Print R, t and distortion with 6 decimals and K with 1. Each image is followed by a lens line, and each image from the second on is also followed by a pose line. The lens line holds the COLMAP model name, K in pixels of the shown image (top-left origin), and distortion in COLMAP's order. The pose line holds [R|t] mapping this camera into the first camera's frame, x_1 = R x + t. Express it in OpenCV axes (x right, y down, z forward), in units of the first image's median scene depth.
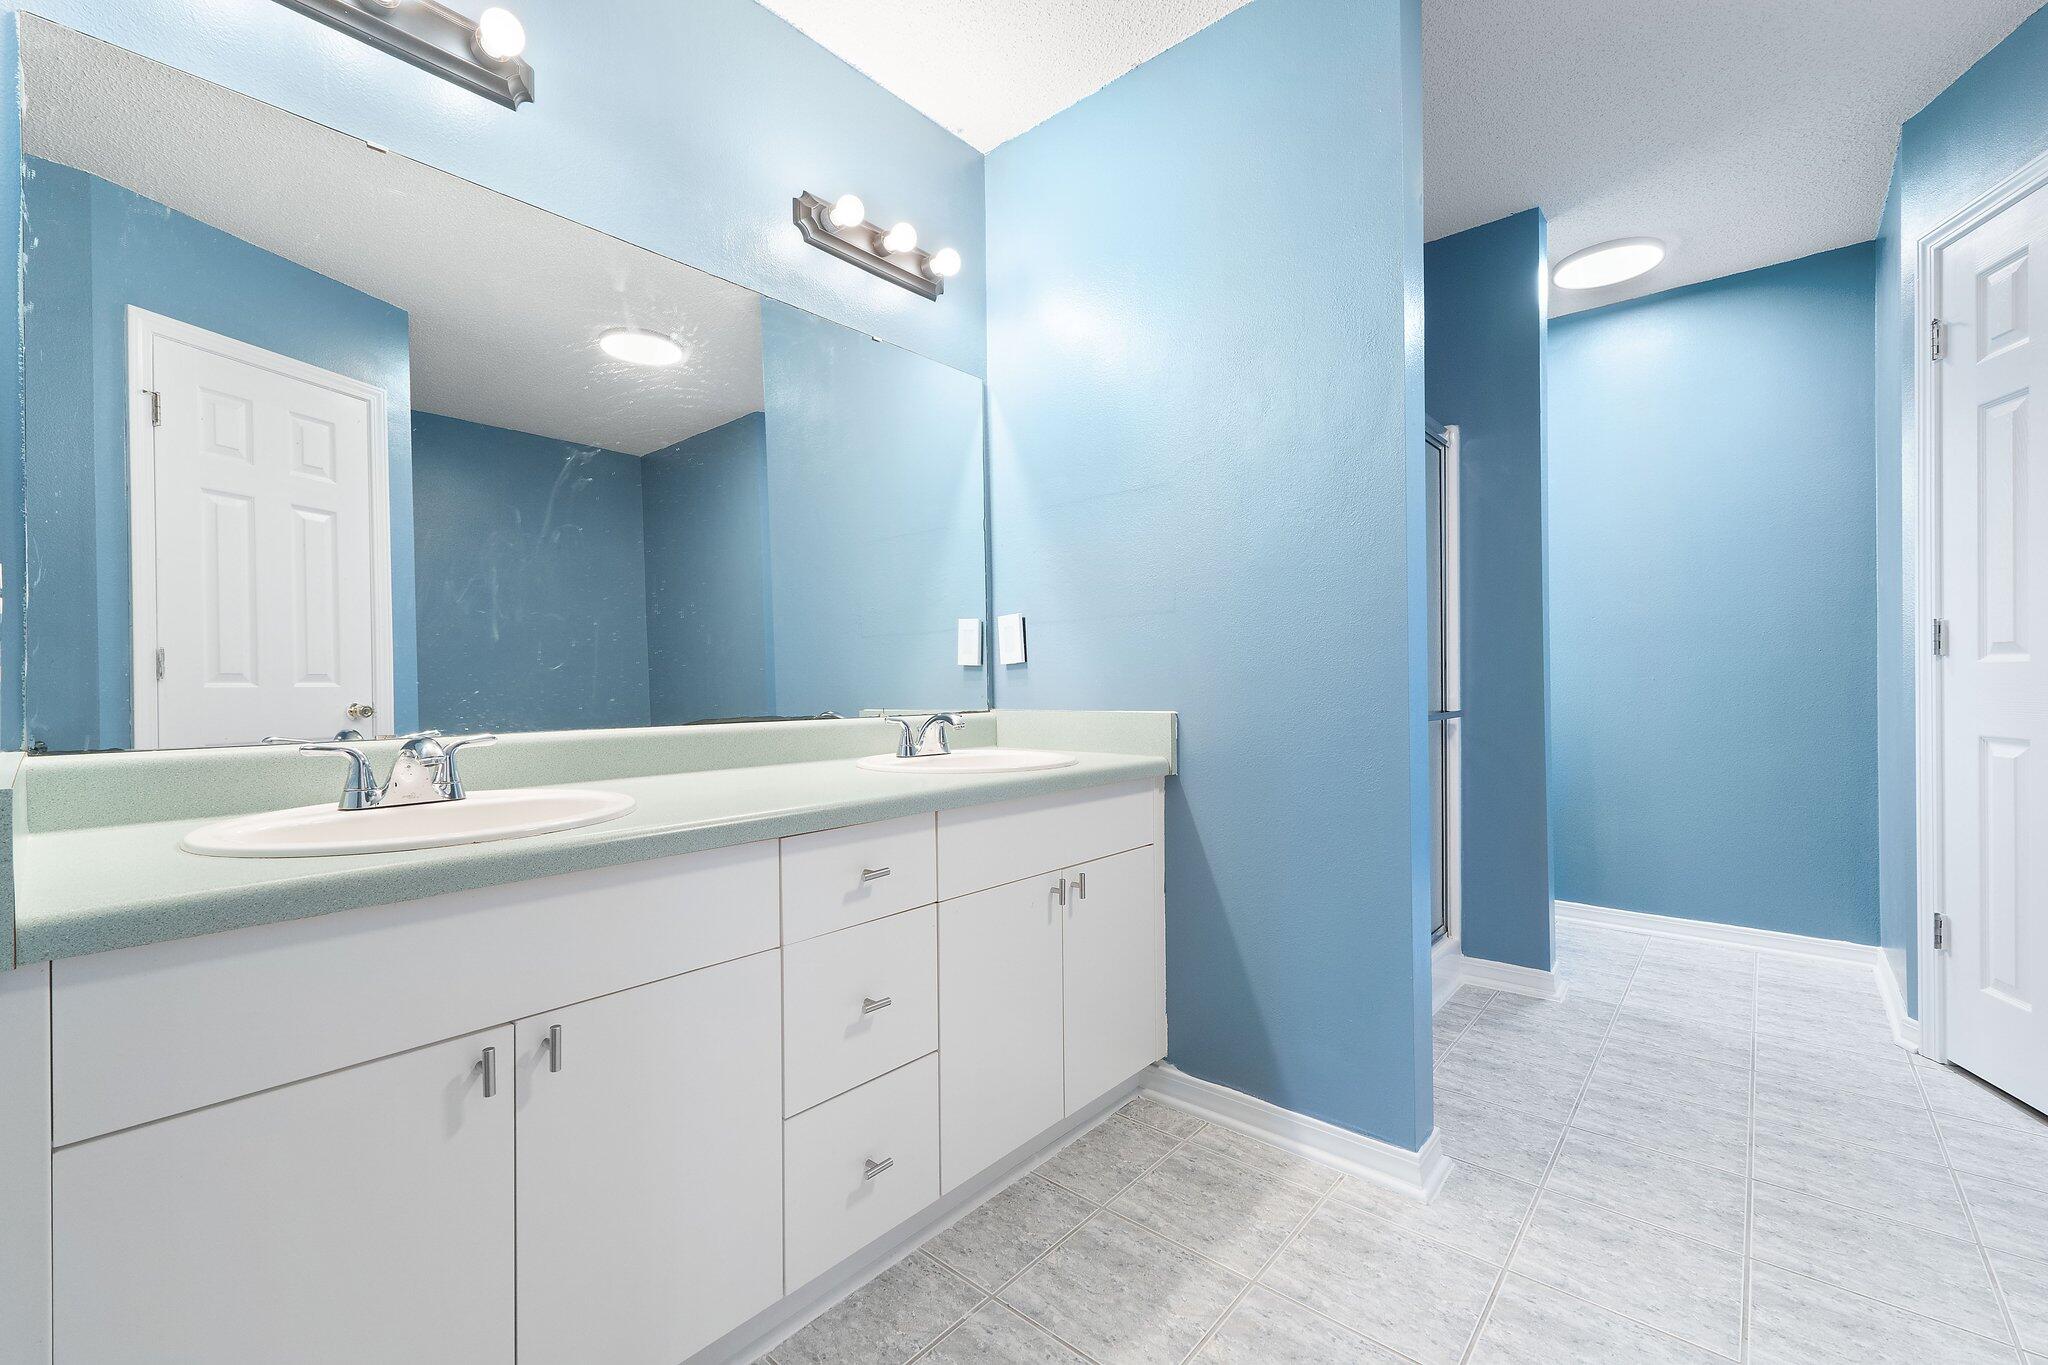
lens RADIAL K [[856.8, 0, 1017.6], [0, 856.8, 691.0], [0, 0, 1]] dist [0.007818, -0.001320]
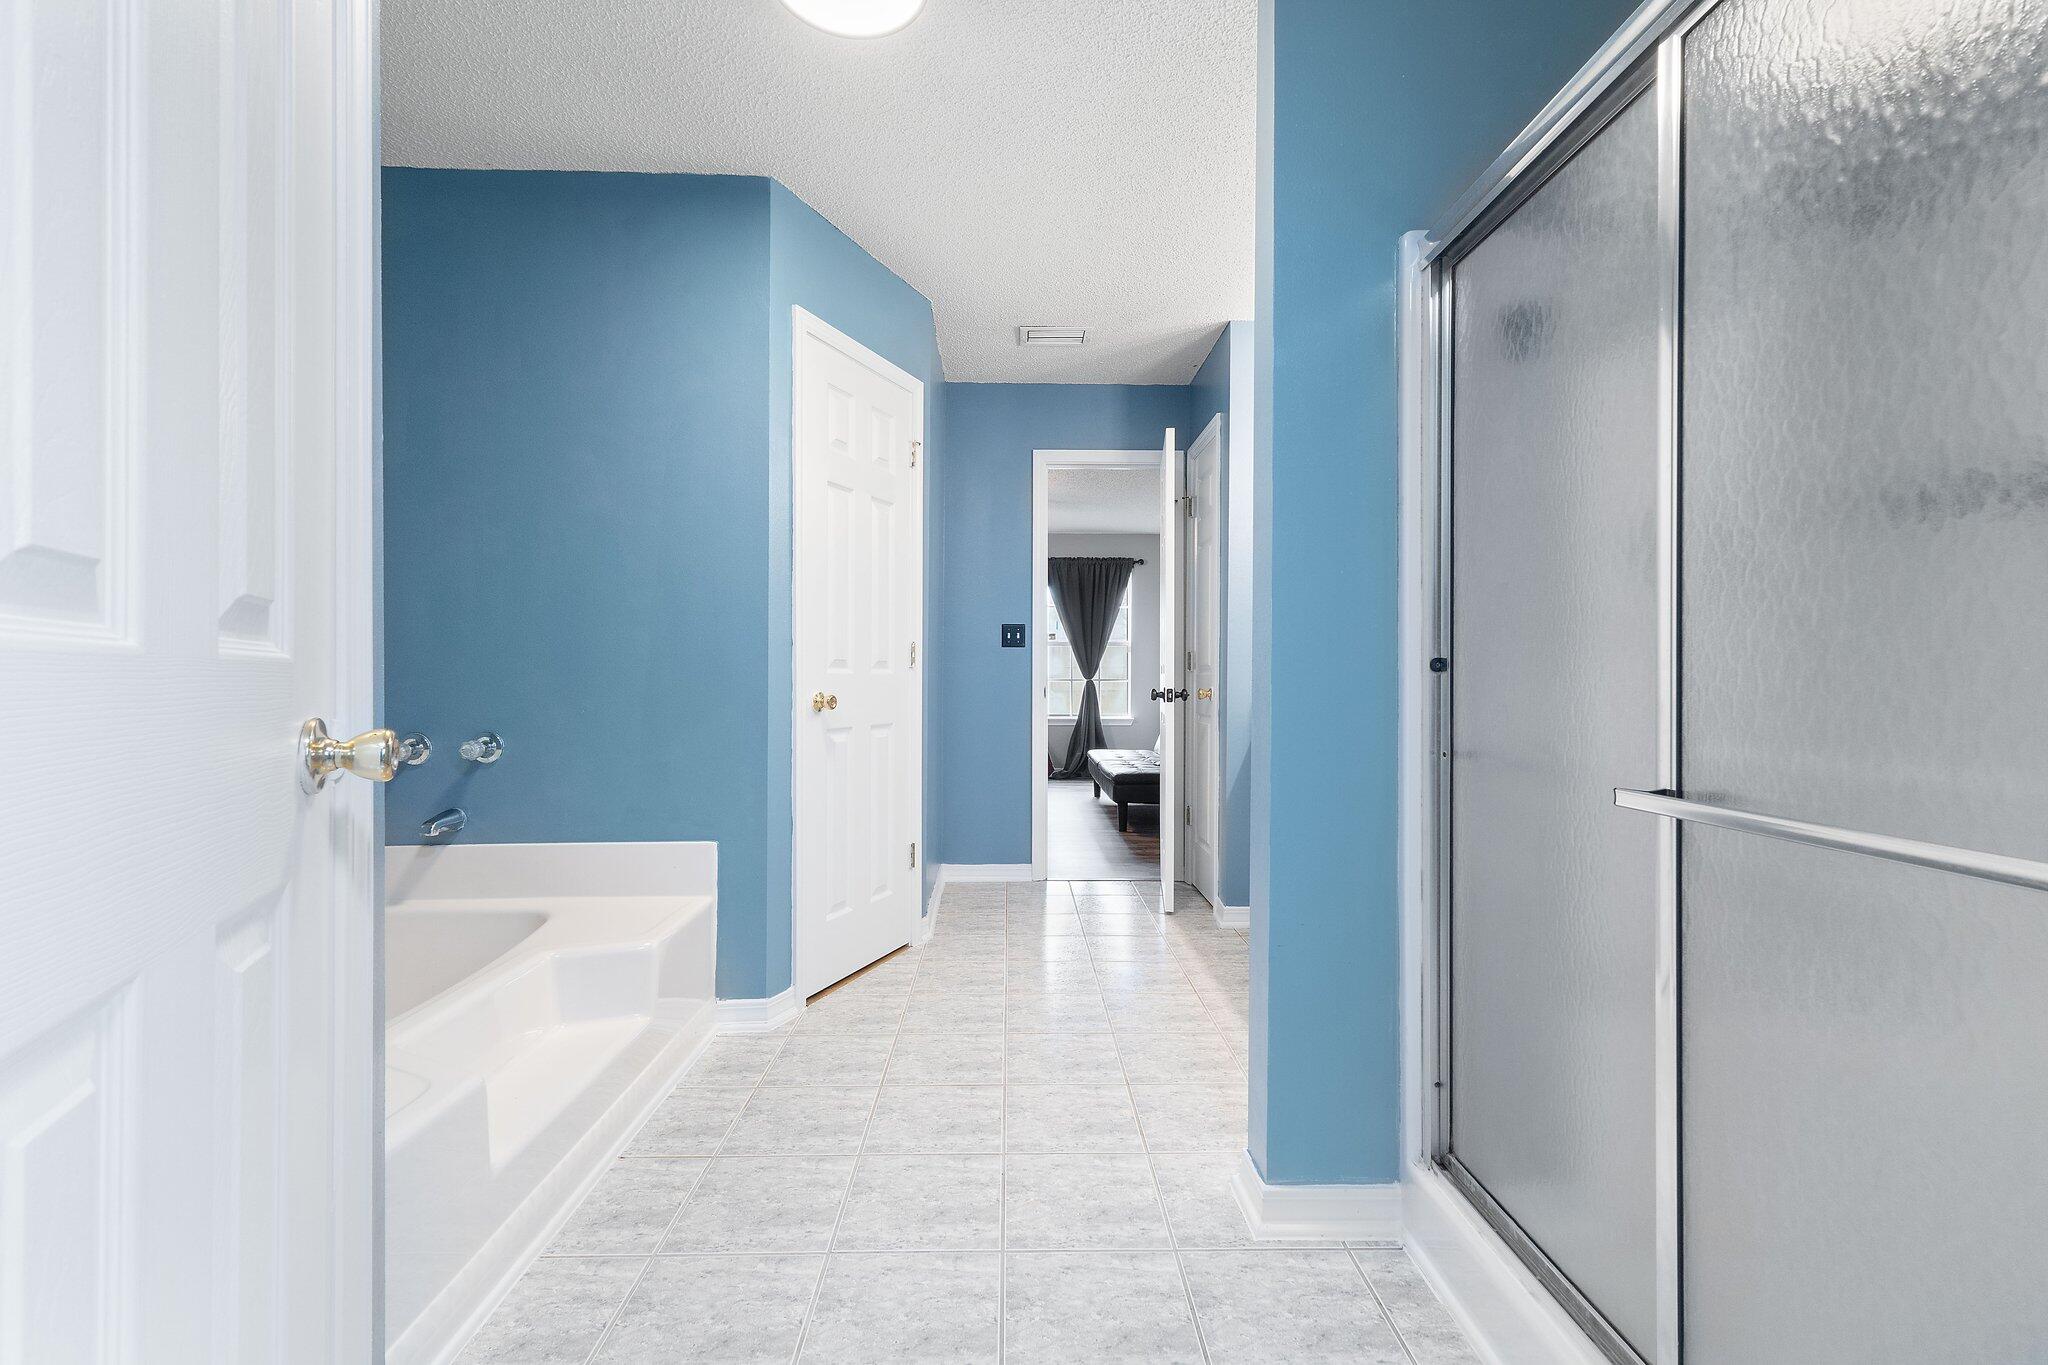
lens RADIAL K [[856.8, 0, 1025.4], [0, 856.8, 673.3], [0, 0, 1]] dist [0.007818, -0.001320]
pose [[-0.739555, -0.011494, -0.672998, 1.502892], [-0.037335, 0.999015, 0.023965, -0.047573], [0.672060, 0.042850, -0.739256, 1.724466]]
